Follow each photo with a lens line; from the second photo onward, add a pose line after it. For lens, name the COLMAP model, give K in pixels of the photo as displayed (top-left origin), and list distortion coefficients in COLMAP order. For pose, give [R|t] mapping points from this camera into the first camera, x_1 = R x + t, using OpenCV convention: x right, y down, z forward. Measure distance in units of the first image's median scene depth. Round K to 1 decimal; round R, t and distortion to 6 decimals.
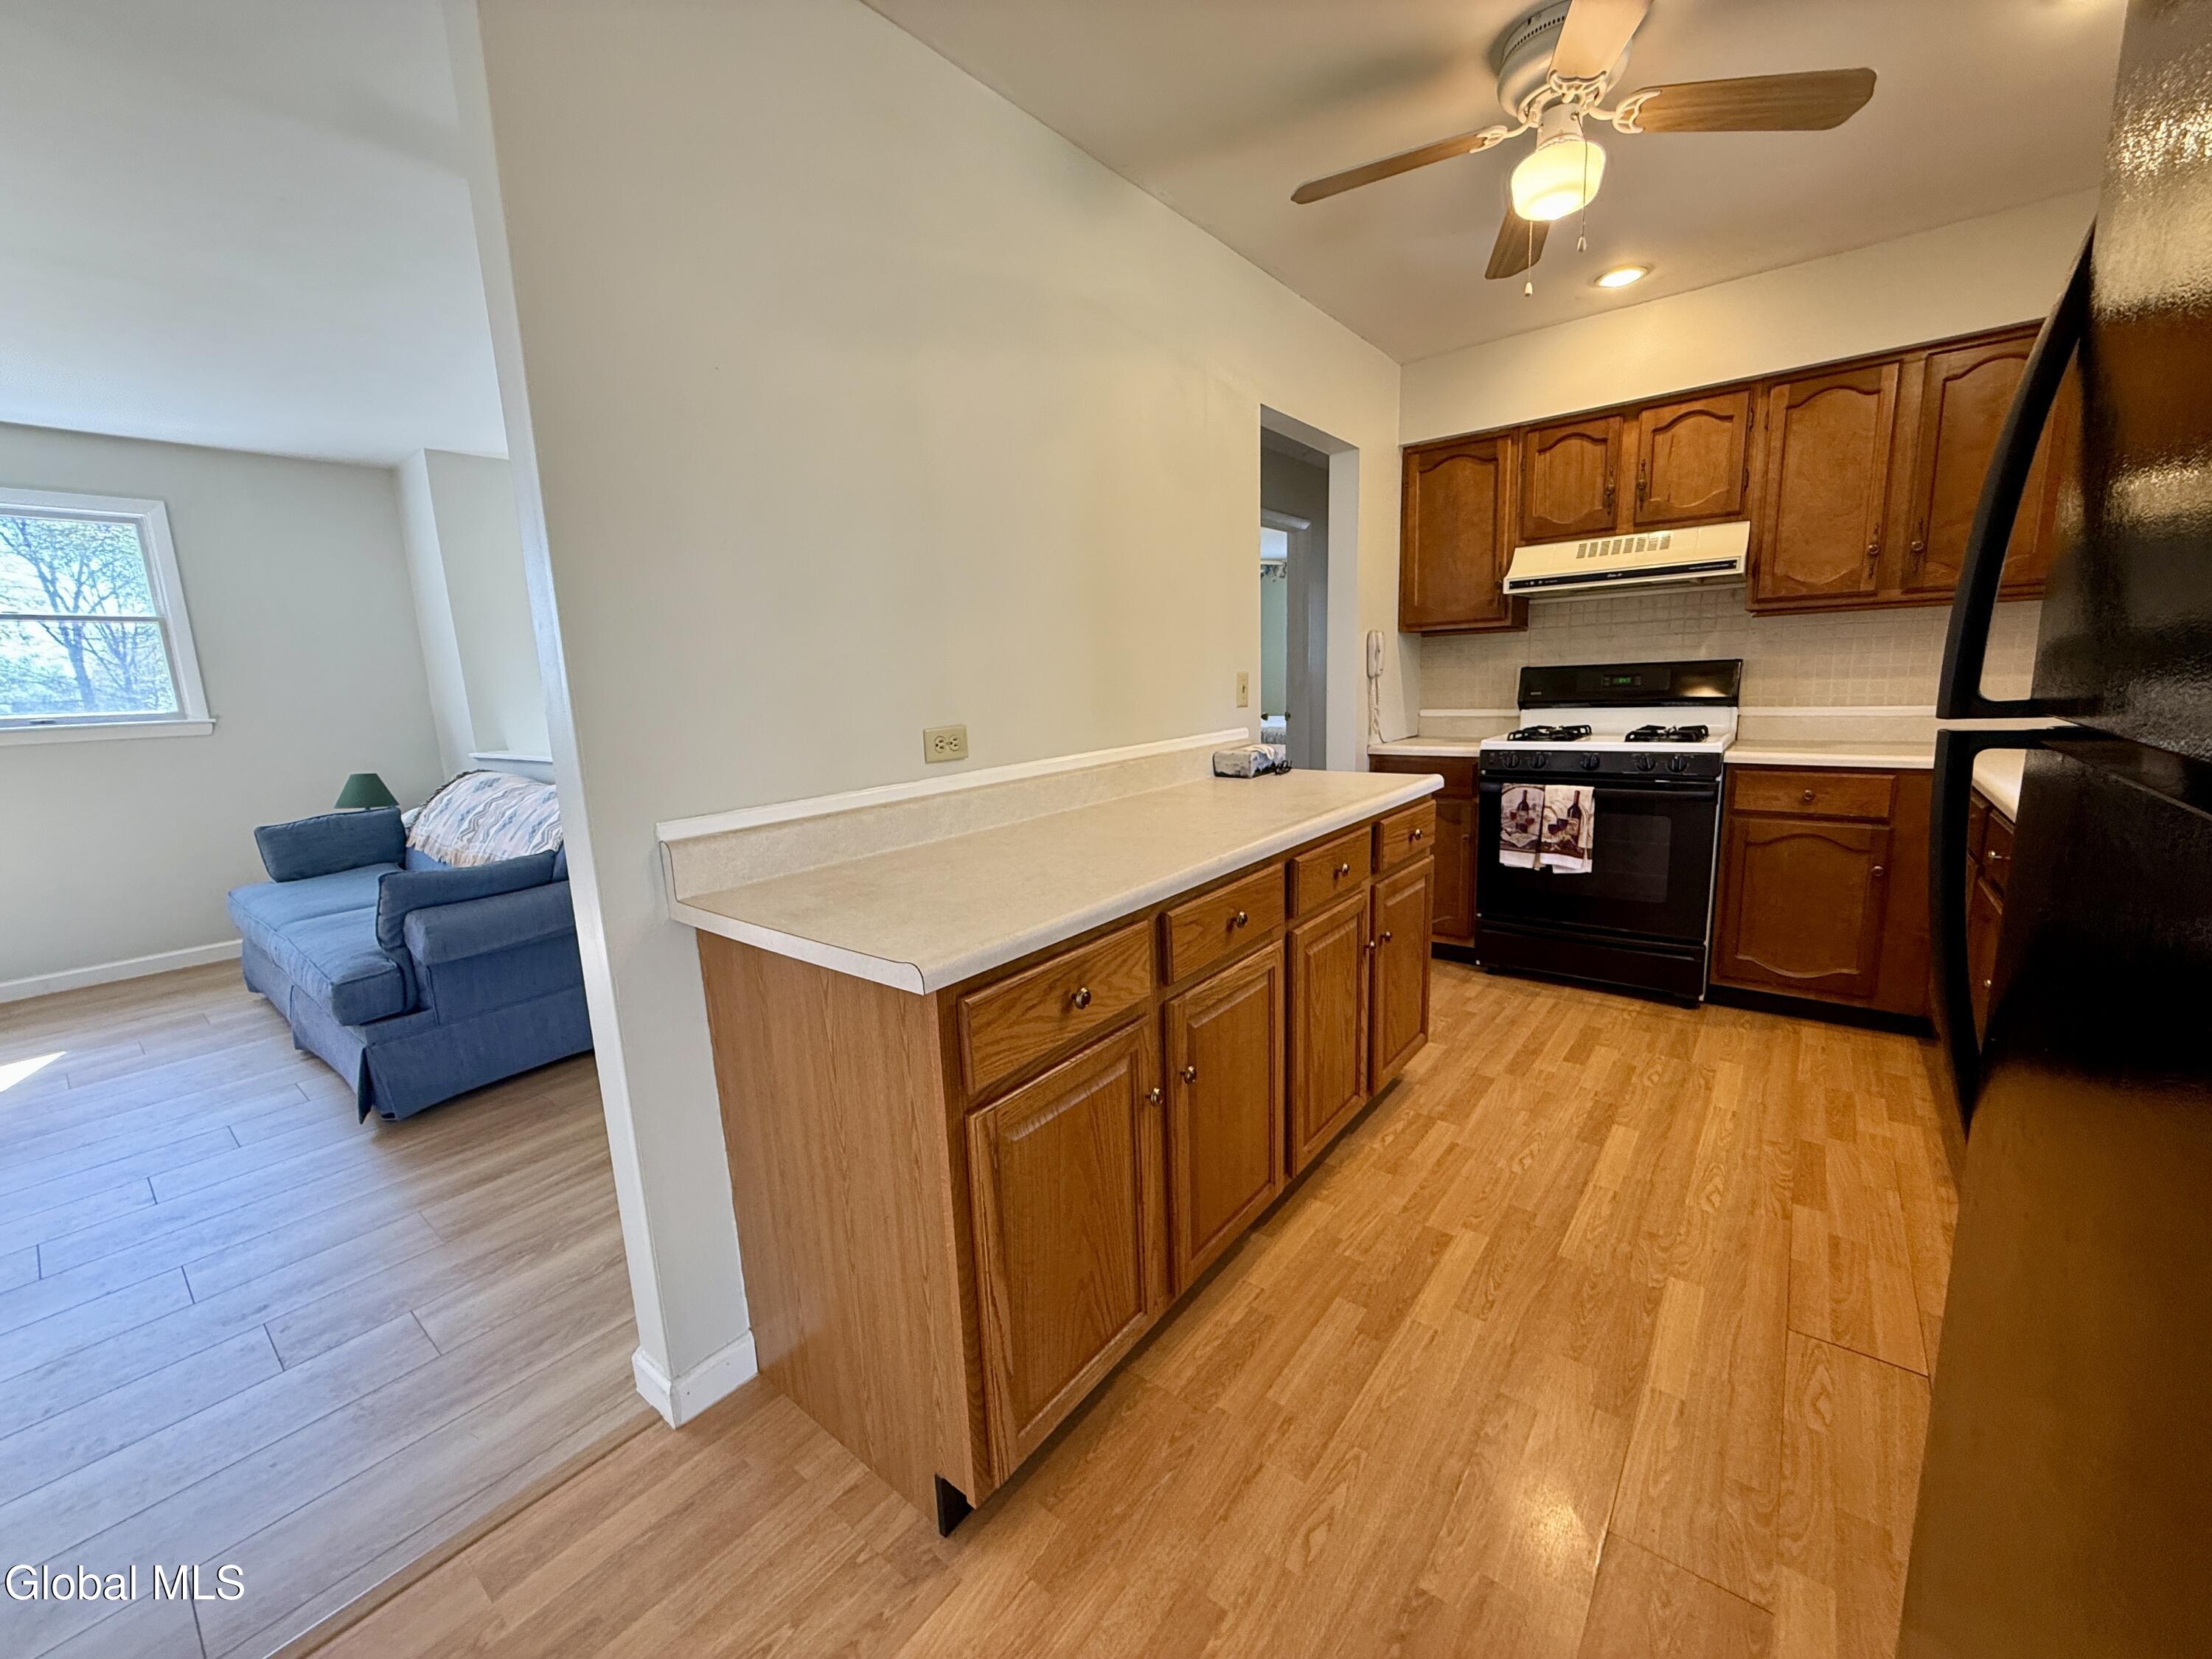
lens RADIAL K [[880.7, 0, 1101.4], [0, 880.7, 830.7], [0, 0, 1]] dist [-0.001246, 0.000540]
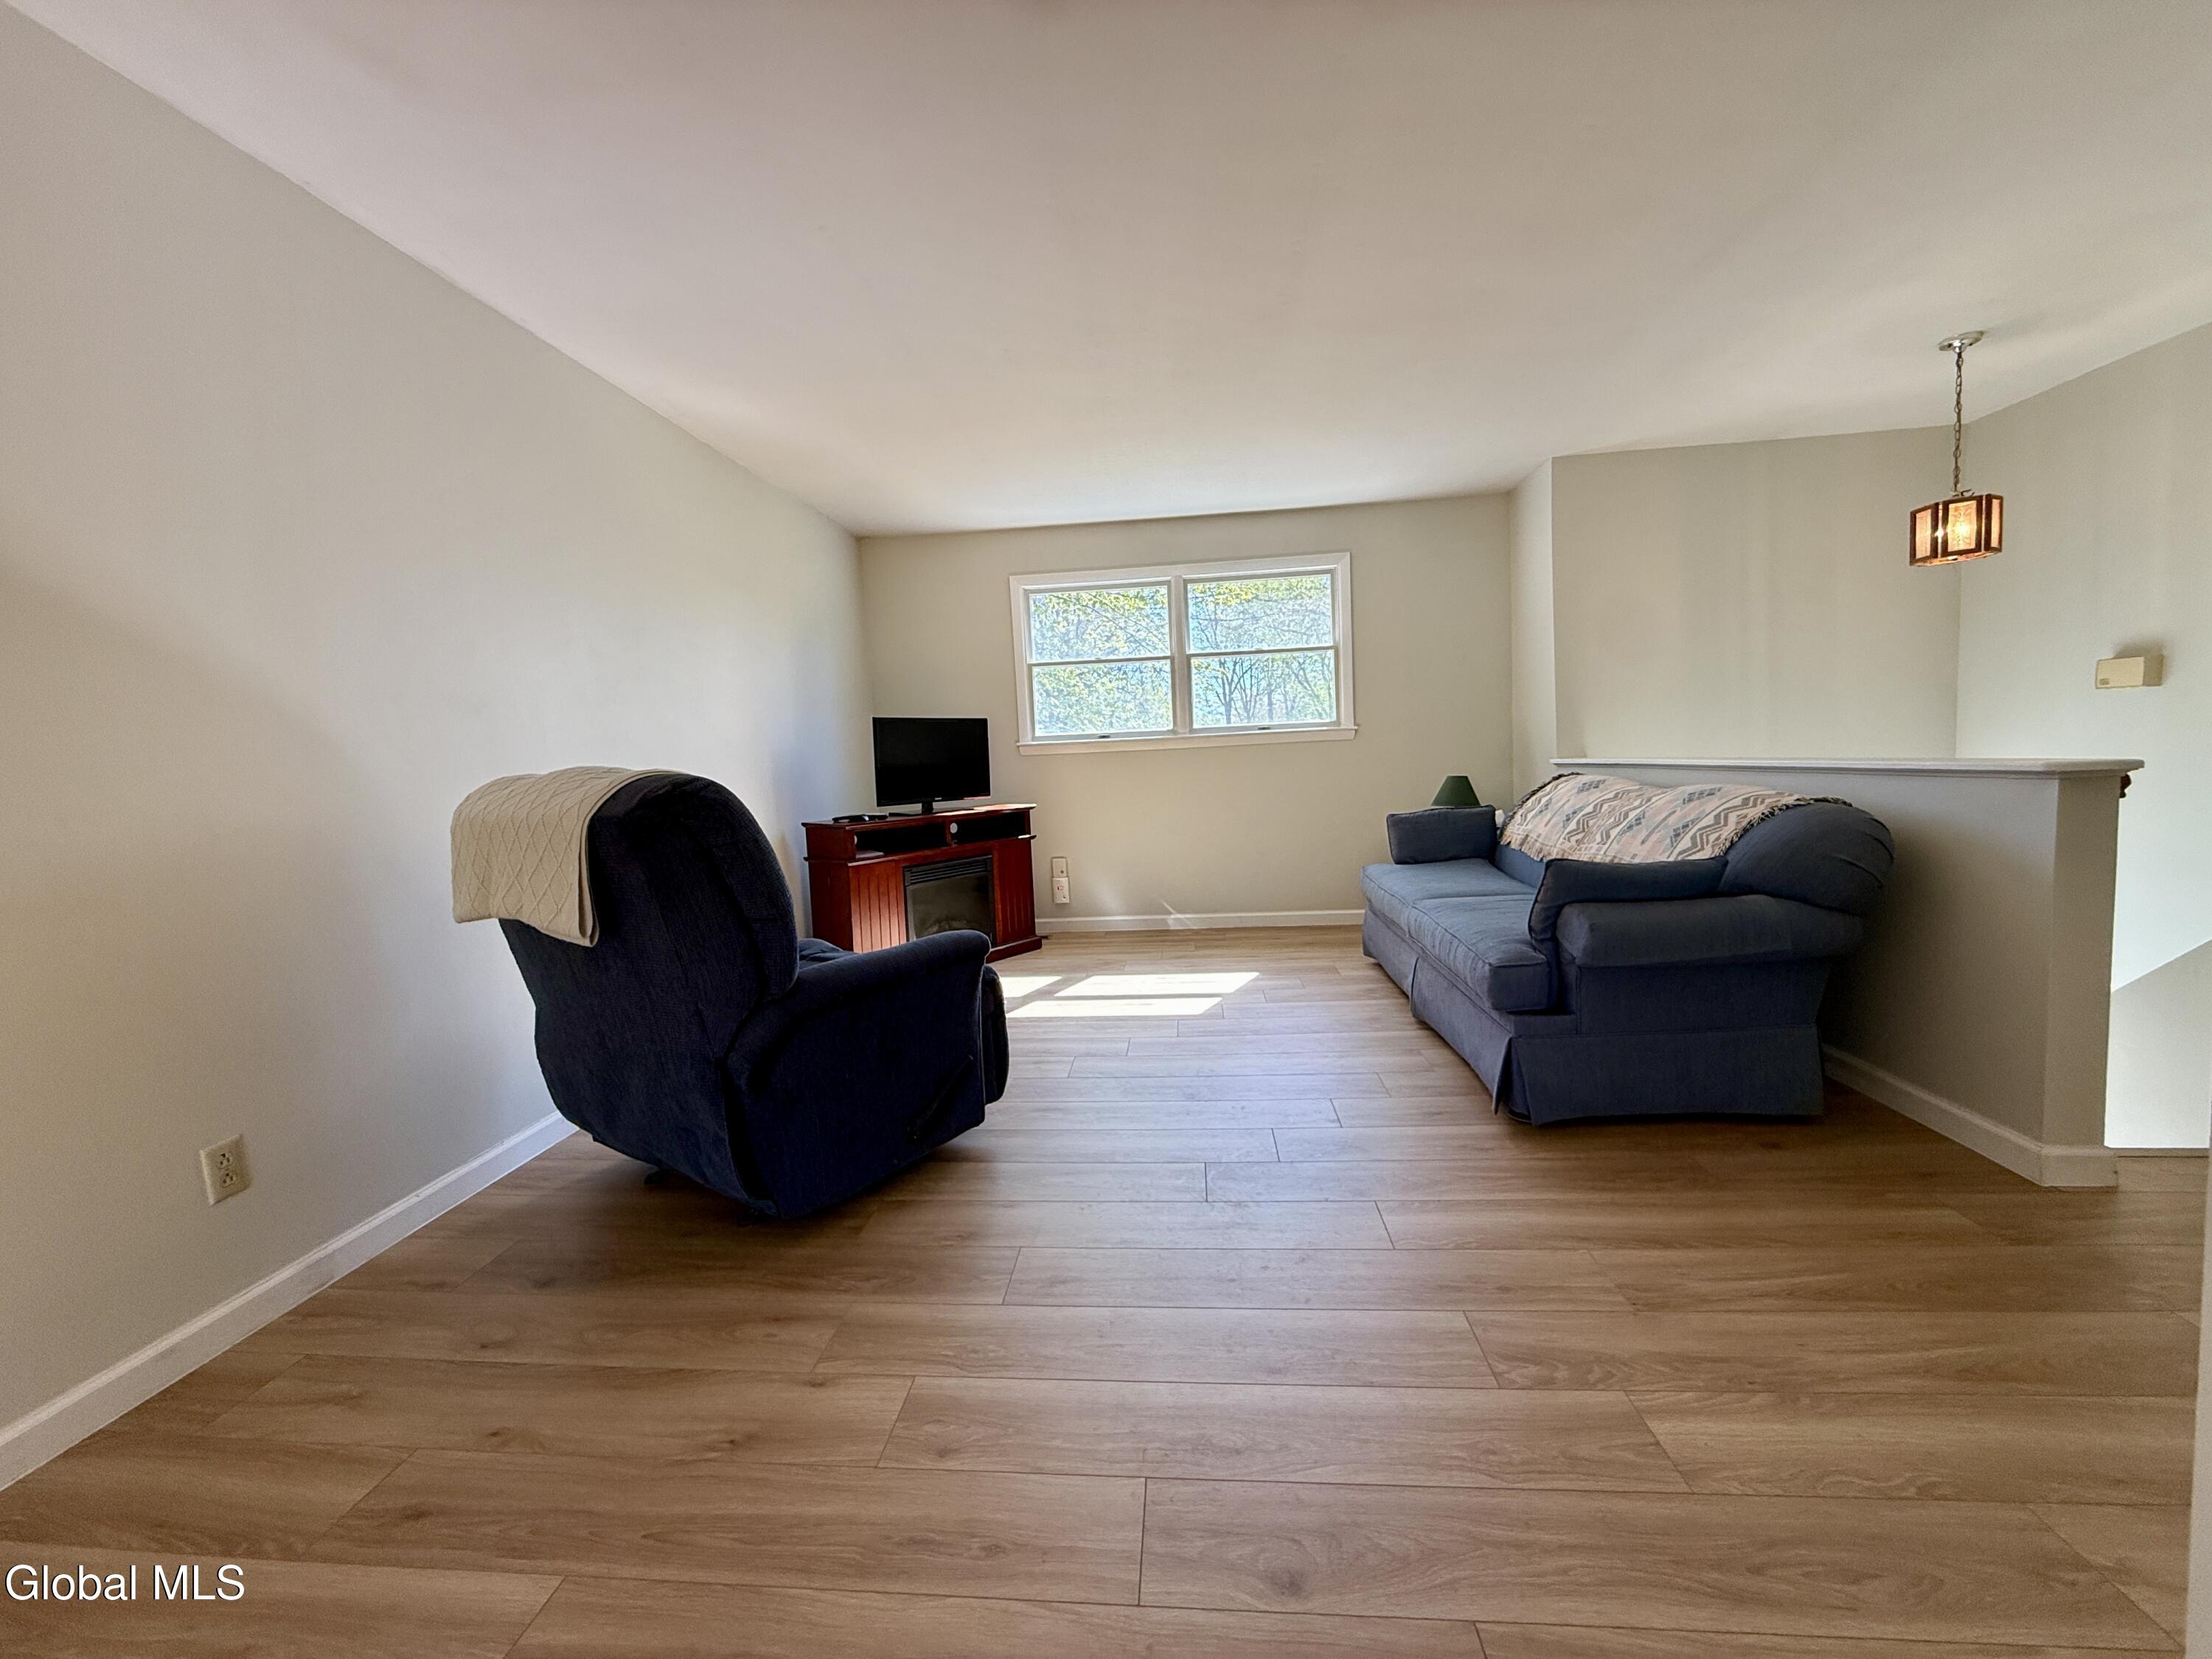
lens RADIAL K [[880.7, 0, 1100.7], [0, 880.7, 829.0], [0, 0, 1]] dist [-0.001246, 0.000540]
pose [[0.547243, 0.078837, -0.833252, -0.272840], [-0.118401, 0.992834, 0.016176, 0.053463], [0.828557, 0.089805, 0.552656, 0.076974]]
